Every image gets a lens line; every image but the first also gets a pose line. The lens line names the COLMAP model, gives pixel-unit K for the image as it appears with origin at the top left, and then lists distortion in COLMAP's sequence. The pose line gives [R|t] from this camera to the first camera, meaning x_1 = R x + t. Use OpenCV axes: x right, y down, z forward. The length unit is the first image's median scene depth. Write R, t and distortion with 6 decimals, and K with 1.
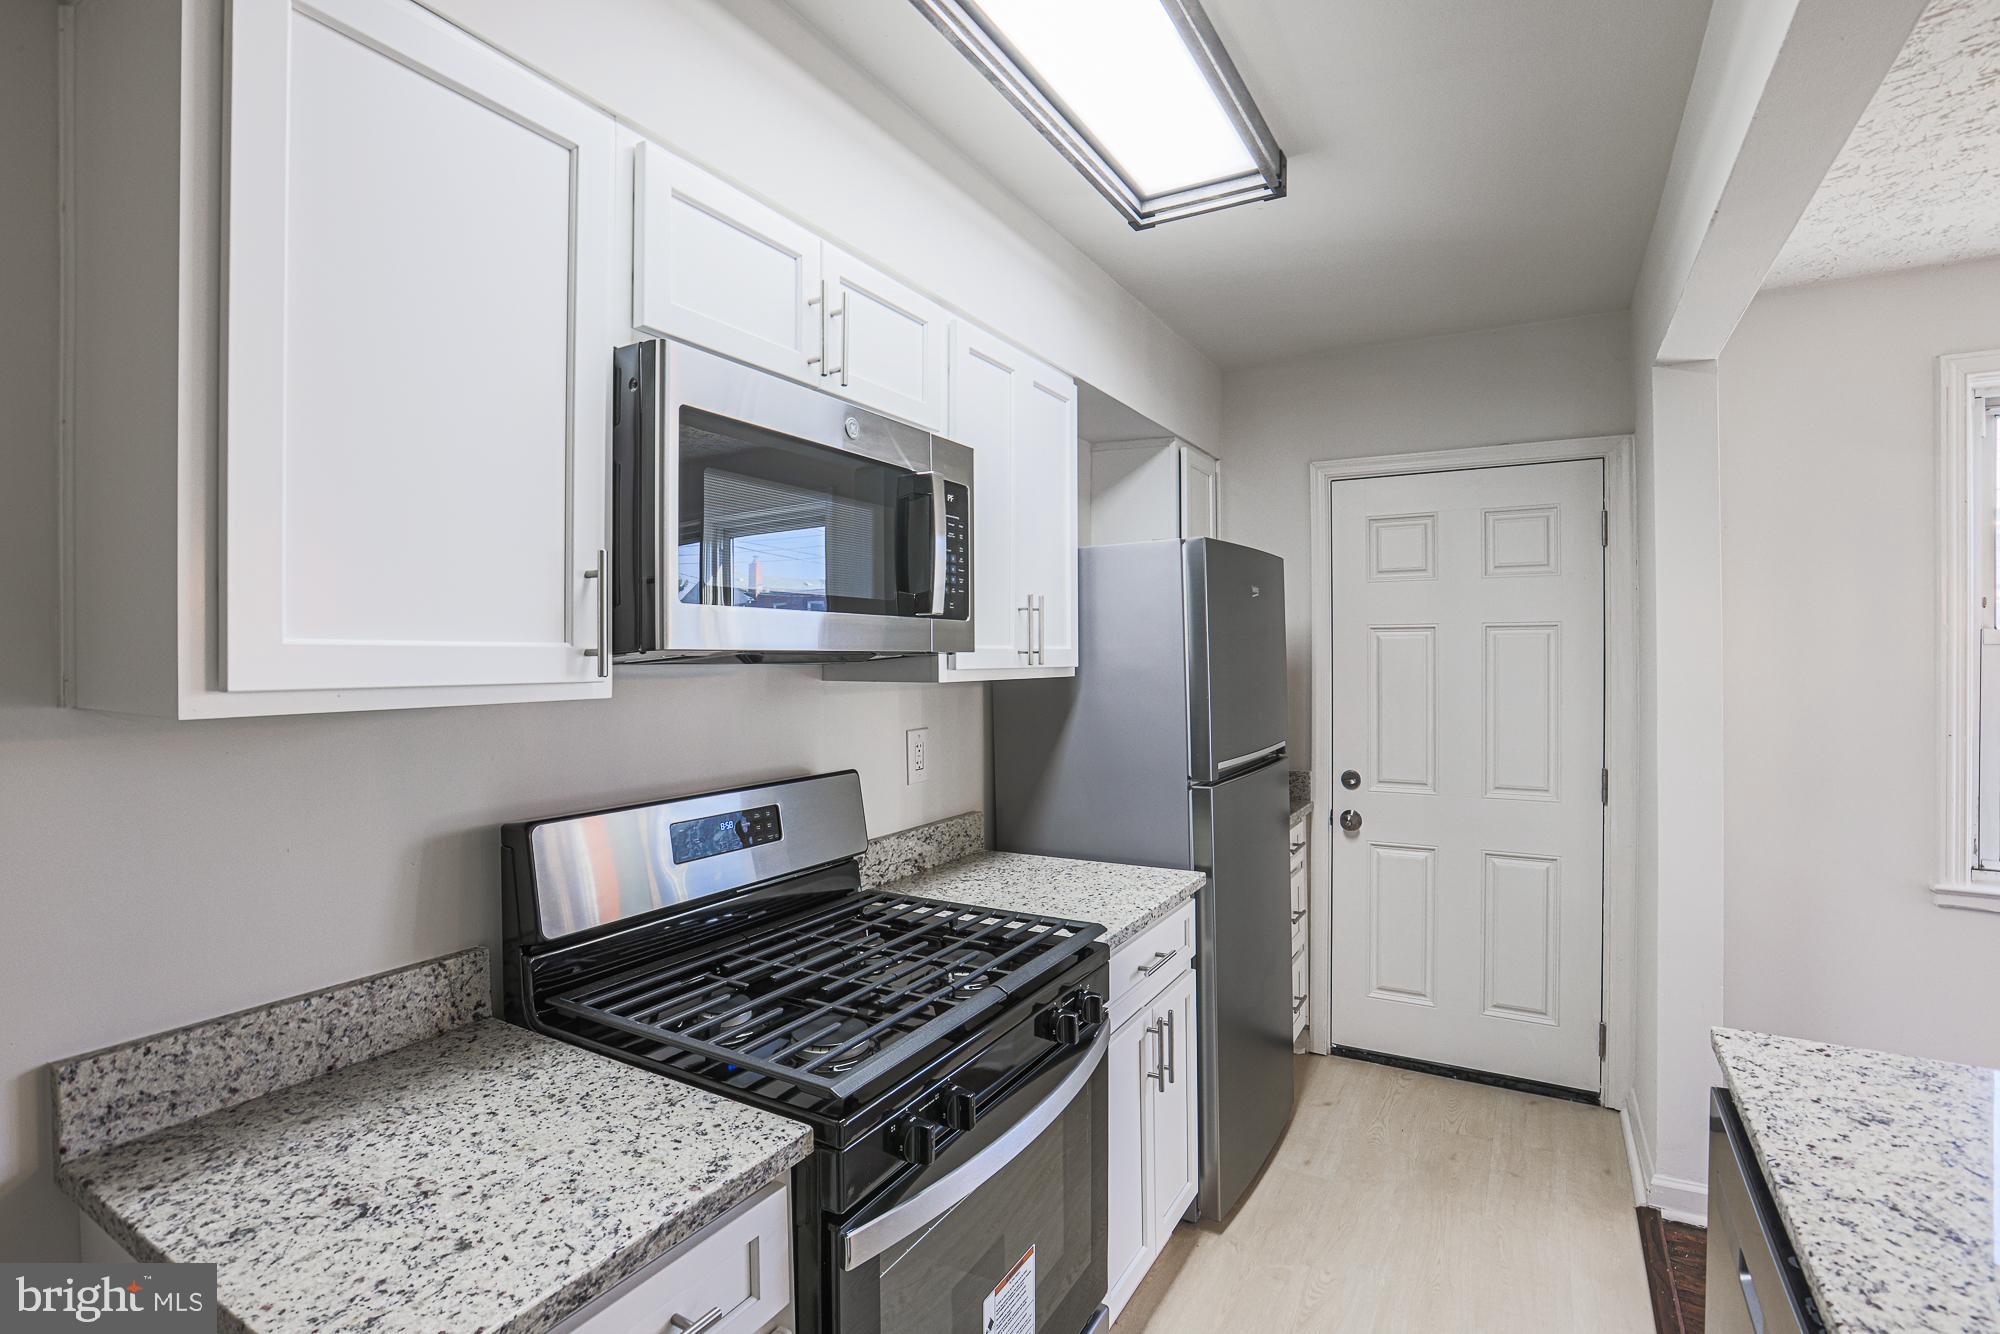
lens RADIAL K [[946.7, 0, 994.5], [0, 946.7, 657.9], [0, 0, 1]] dist [-0.052459, 0.017236]
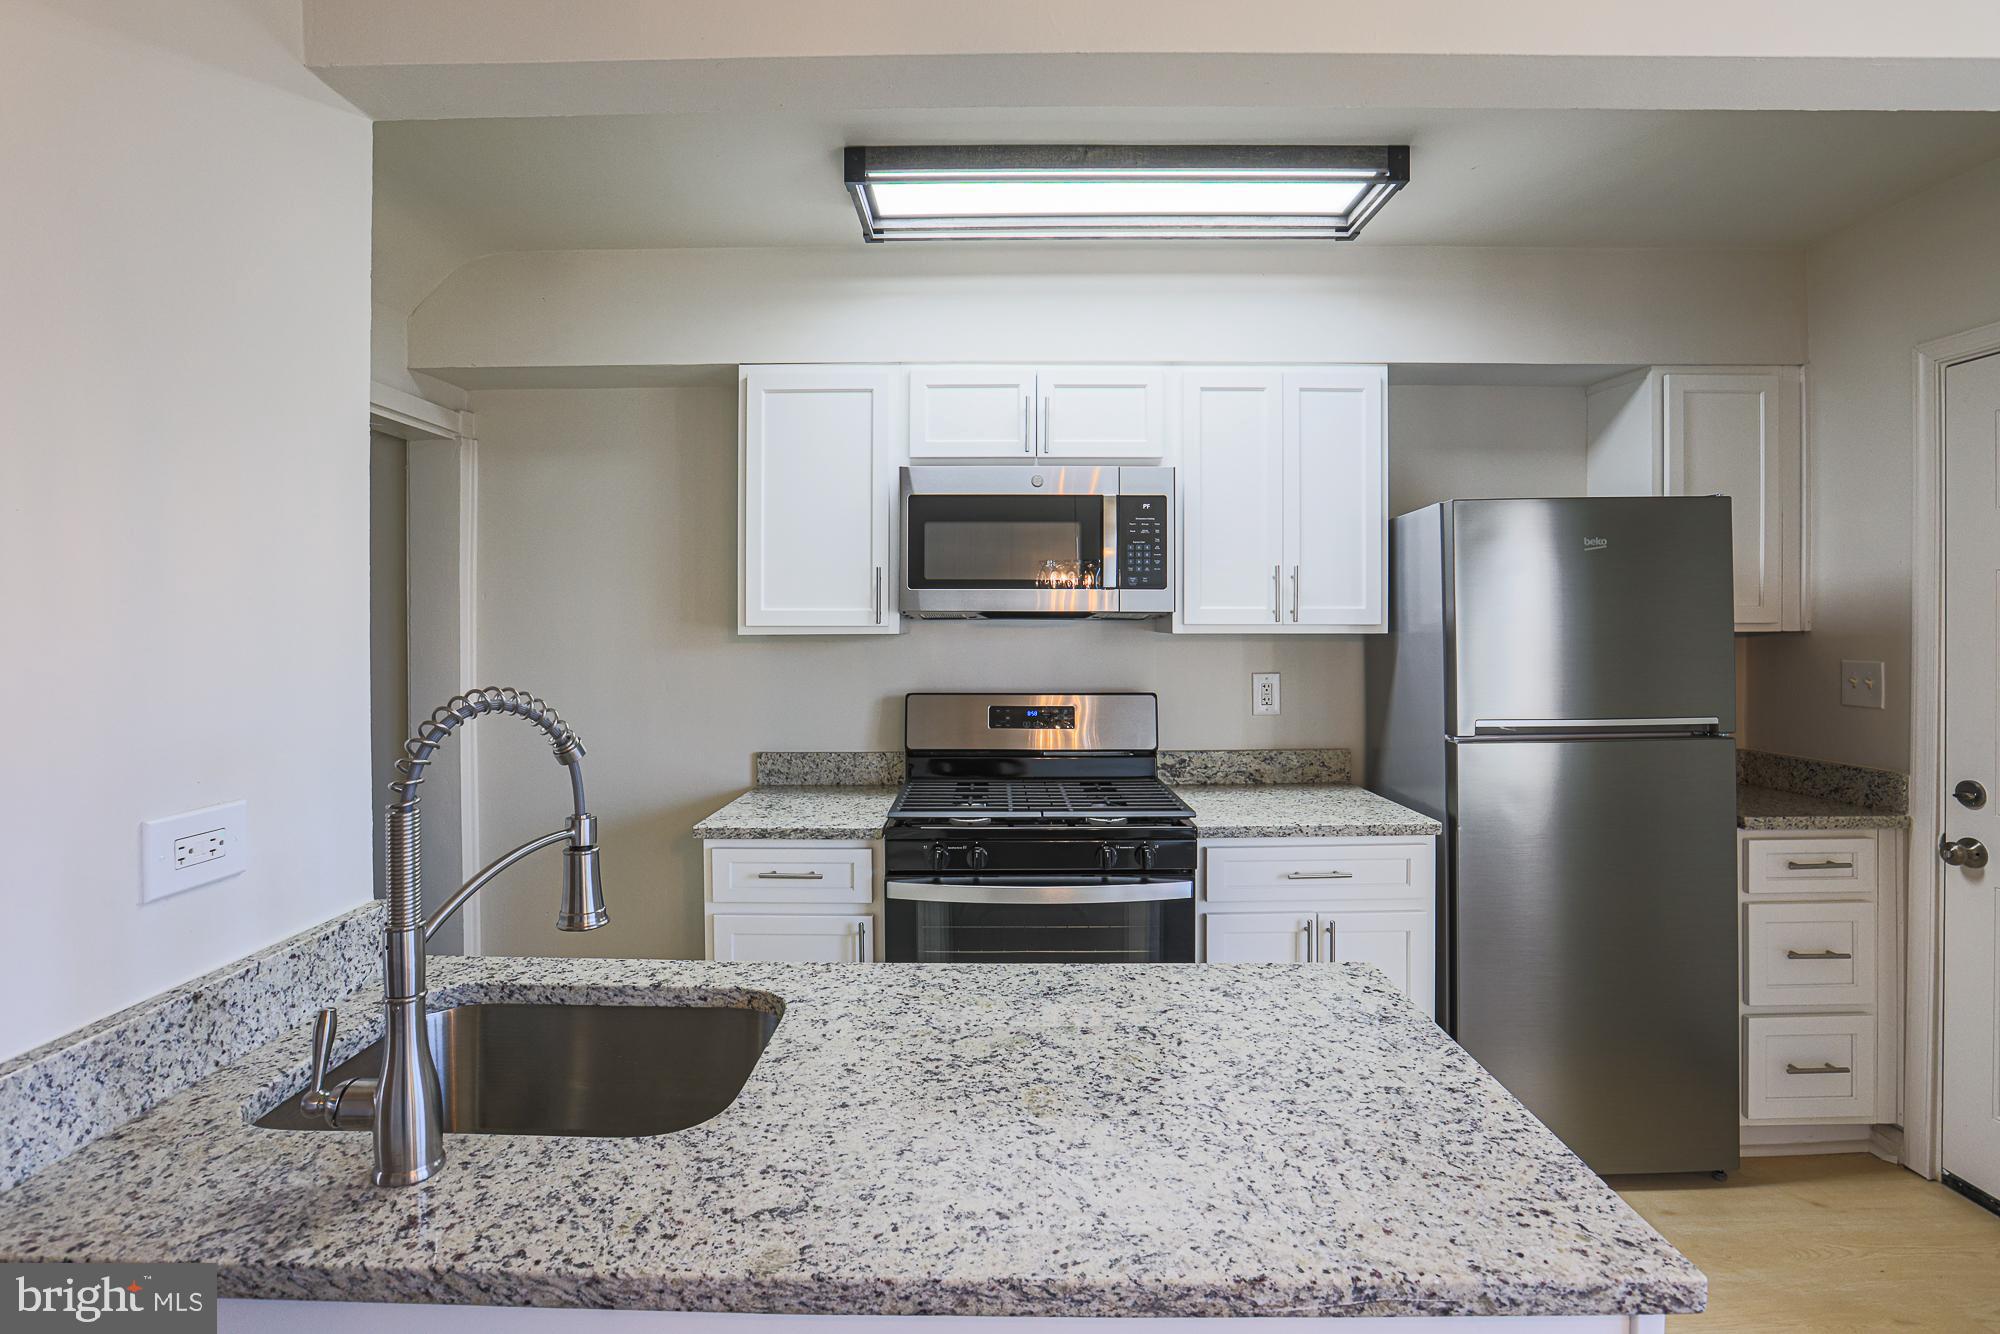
lens RADIAL K [[946.7, 0, 984.7], [0, 946.7, 629.8], [0, 0, 1]] dist [-0.052459, 0.017236]
pose [[0.500170, 0.012473, -0.865837, 1.061207], [-0.003018, 0.999915, 0.012661, 0.003369], [0.865922, -0.003720, 0.500165, 0.053096]]
